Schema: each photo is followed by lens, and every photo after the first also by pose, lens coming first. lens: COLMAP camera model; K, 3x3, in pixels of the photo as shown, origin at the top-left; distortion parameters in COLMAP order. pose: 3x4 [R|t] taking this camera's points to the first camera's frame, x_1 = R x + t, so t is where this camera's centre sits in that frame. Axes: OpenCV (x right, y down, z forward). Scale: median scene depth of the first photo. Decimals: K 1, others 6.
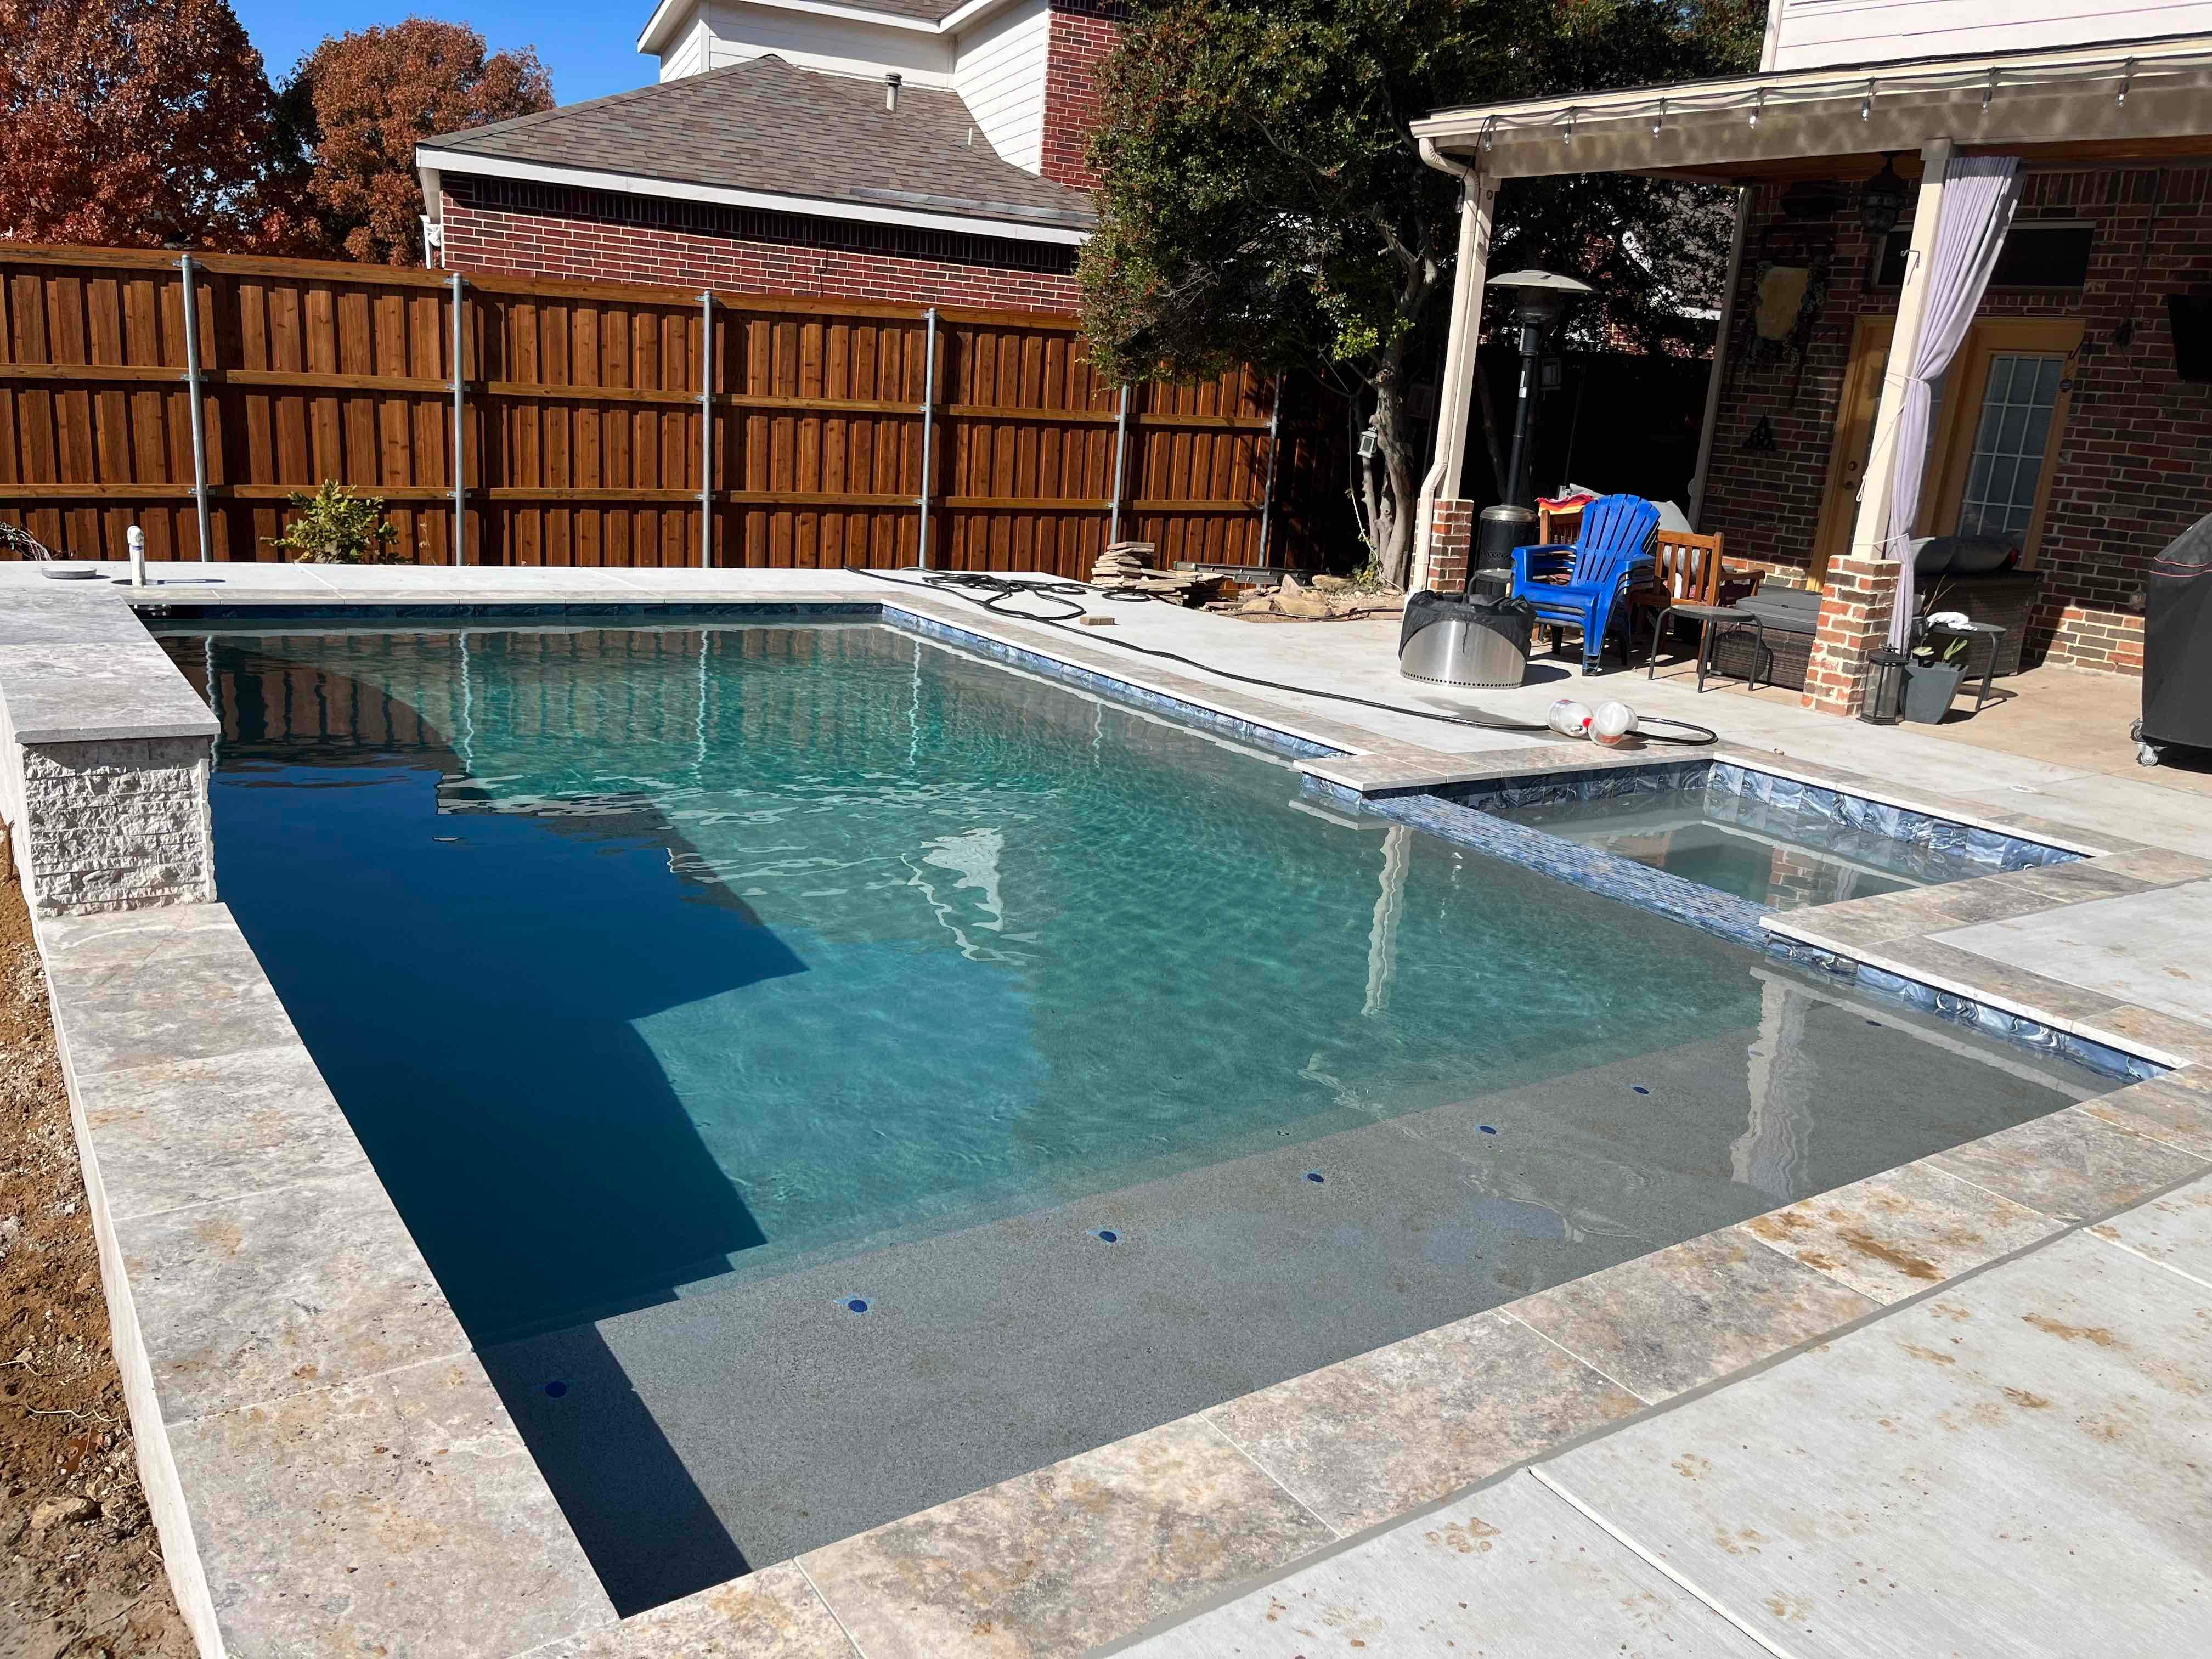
lens RADIAL K [[1685.9, 0, 1106.0], [0, 1685.9, 829.5], [0, 0, 1]] dist [0.096998, -0.103267]
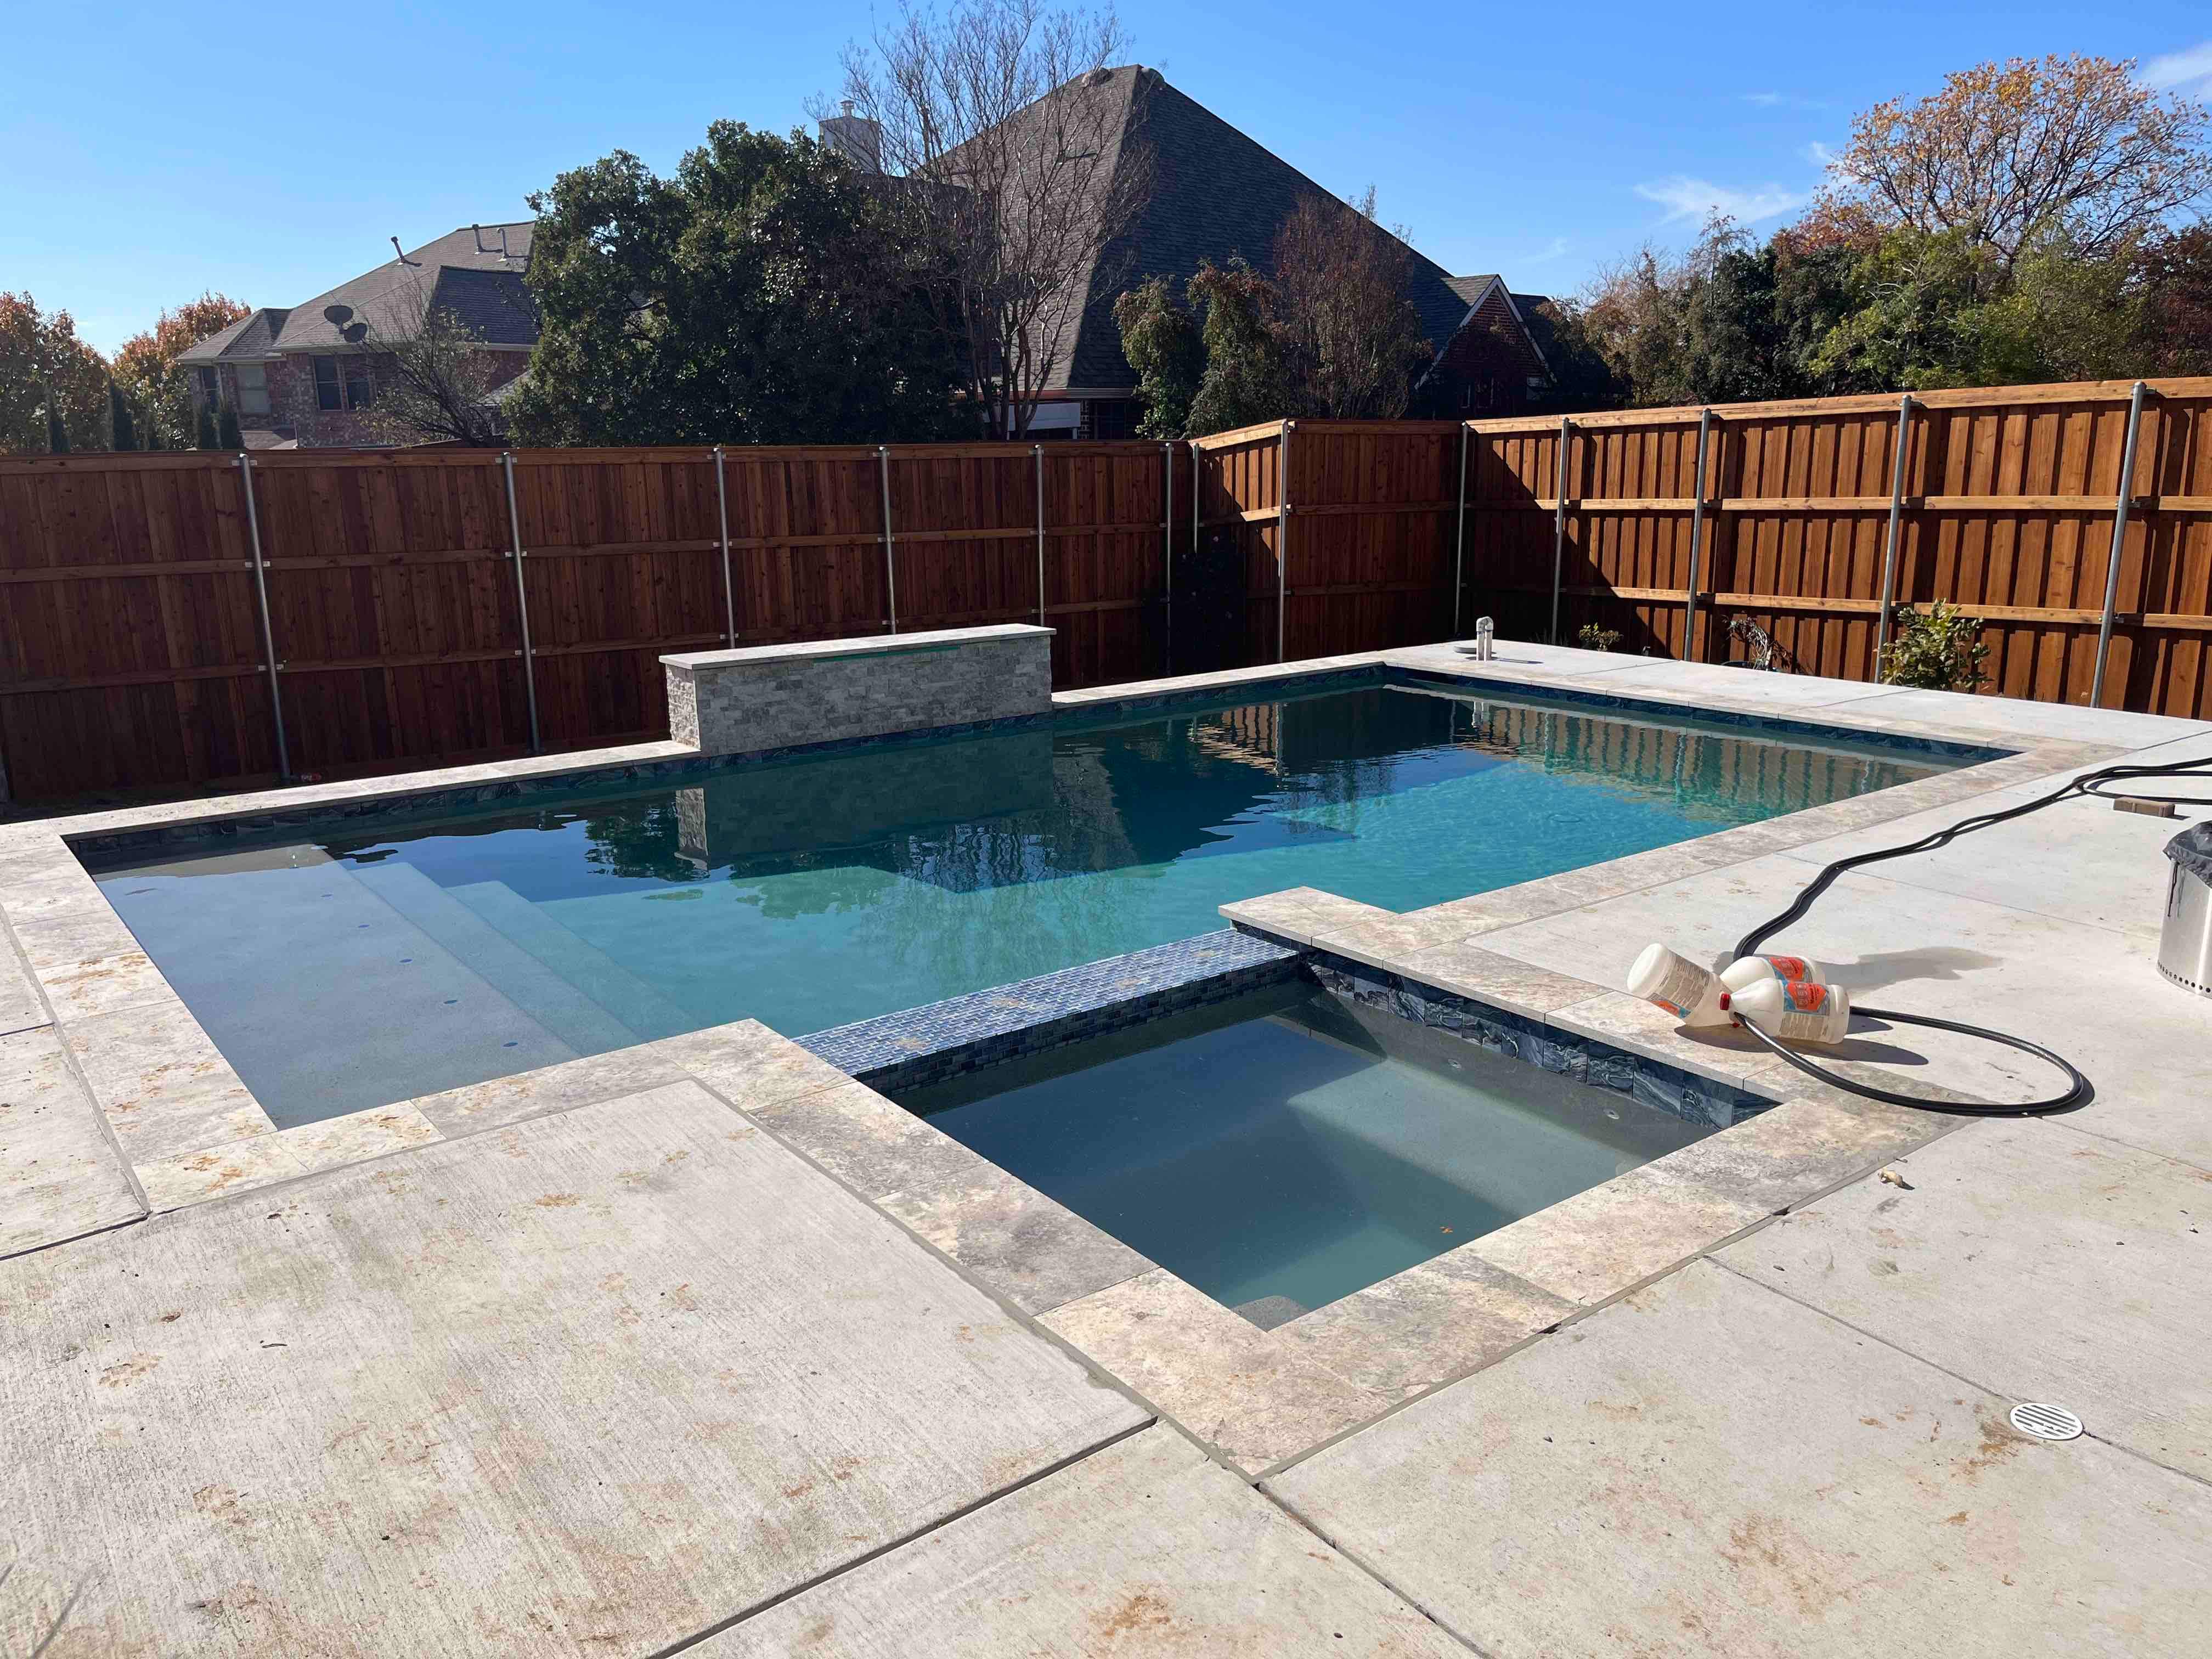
lens RADIAL K [[1683.2, 0, 1106.0], [0, 1683.2, 829.5], [0, 0, 1]] dist [0.006809, -0.007332]
pose [[0.041254, 0.155187, -0.987023, 0.545772], [-0.239124, 0.960689, 0.141052, -0.093743], [0.970112, 0.230202, 0.076741, 0.472201]]
